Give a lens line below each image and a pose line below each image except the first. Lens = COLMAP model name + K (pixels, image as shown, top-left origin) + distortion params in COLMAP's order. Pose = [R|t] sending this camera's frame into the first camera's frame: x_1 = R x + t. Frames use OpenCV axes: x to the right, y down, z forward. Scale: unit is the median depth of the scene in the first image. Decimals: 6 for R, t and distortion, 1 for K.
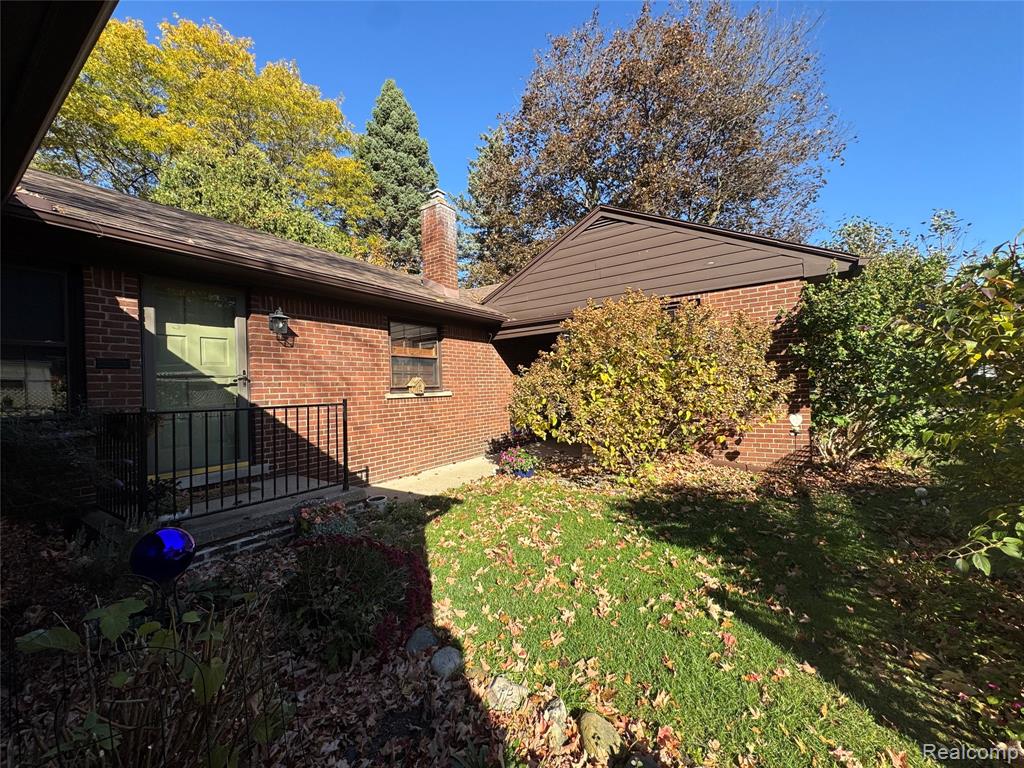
lens RADIAL K [[406.5, 0, 513.3], [0, 406.5, 384.4], [0, 0, 1]] dist [0.002719, -0.000152]
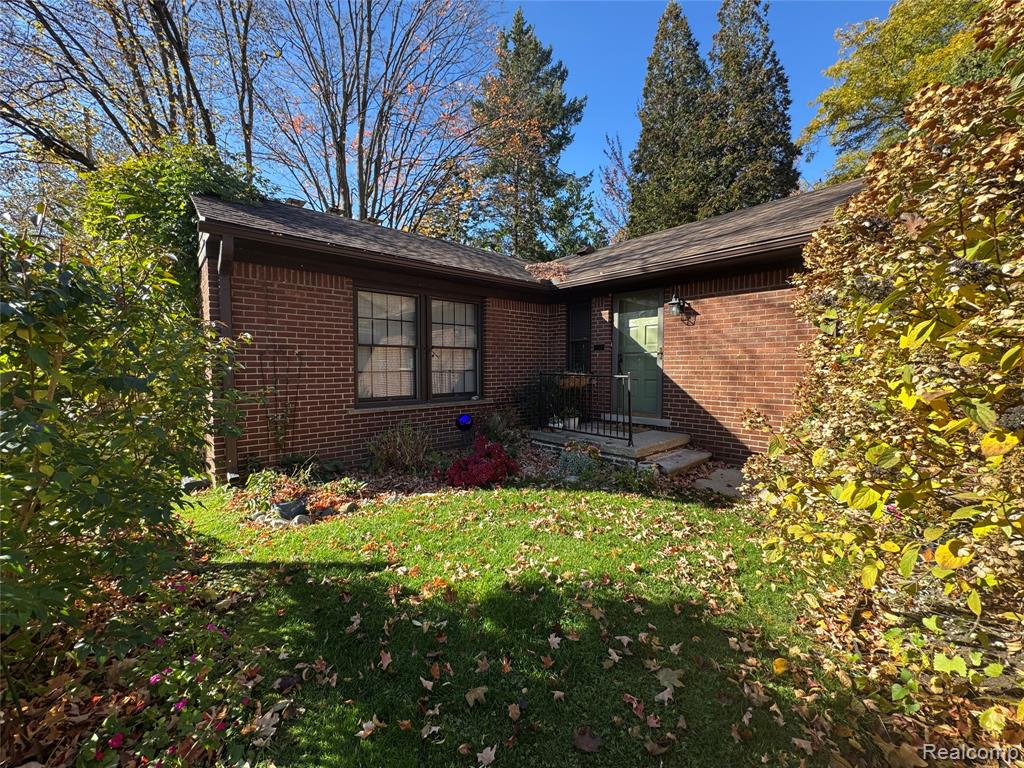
lens RADIAL K [[406.5, 0, 512.8], [0, 406.5, 382.7], [0, 0, 1]] dist [0.002719, -0.000152]
pose [[-0.229944, 0.075939, -0.970236, 0.769212], [0.023471, 0.997094, 0.072479, -0.027768], [0.972921, -0.006106, -0.231058, 0.851616]]
